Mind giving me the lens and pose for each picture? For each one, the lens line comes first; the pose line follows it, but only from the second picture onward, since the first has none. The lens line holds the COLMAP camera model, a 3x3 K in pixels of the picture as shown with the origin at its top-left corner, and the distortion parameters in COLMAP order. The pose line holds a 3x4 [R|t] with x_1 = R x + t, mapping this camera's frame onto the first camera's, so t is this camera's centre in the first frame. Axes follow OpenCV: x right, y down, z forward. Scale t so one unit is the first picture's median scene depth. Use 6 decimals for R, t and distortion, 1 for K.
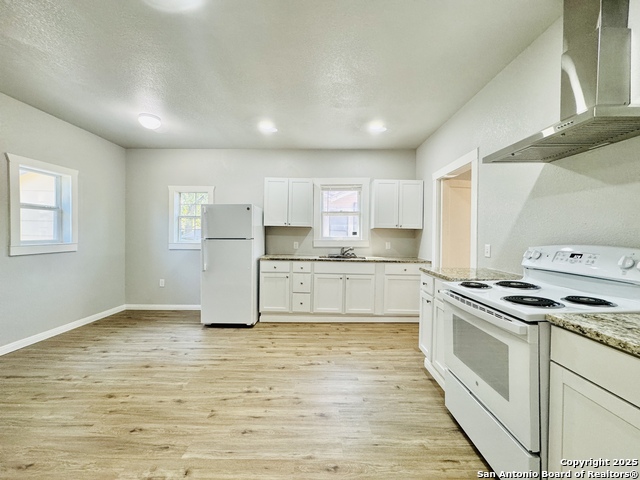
lens RADIAL K [[255.3, 0, 319.3], [0, 255.3, 240.1], [0, 0, 1]] dist [-0.001211, -0.000196]
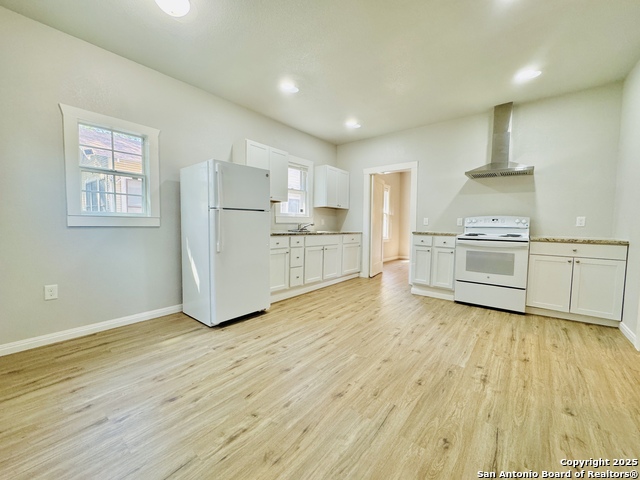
lens RADIAL K [[255.3, 0, 319.7], [0, 255.3, 238.3], [0, 0, 1]] dist [-0.001211, -0.000196]
pose [[0.627536, -0.044080, 0.777339, -0.927009], [0.003181, 0.998533, 0.054056, 0.045681], [-0.778581, -0.031449, 0.626756, 0.352150]]
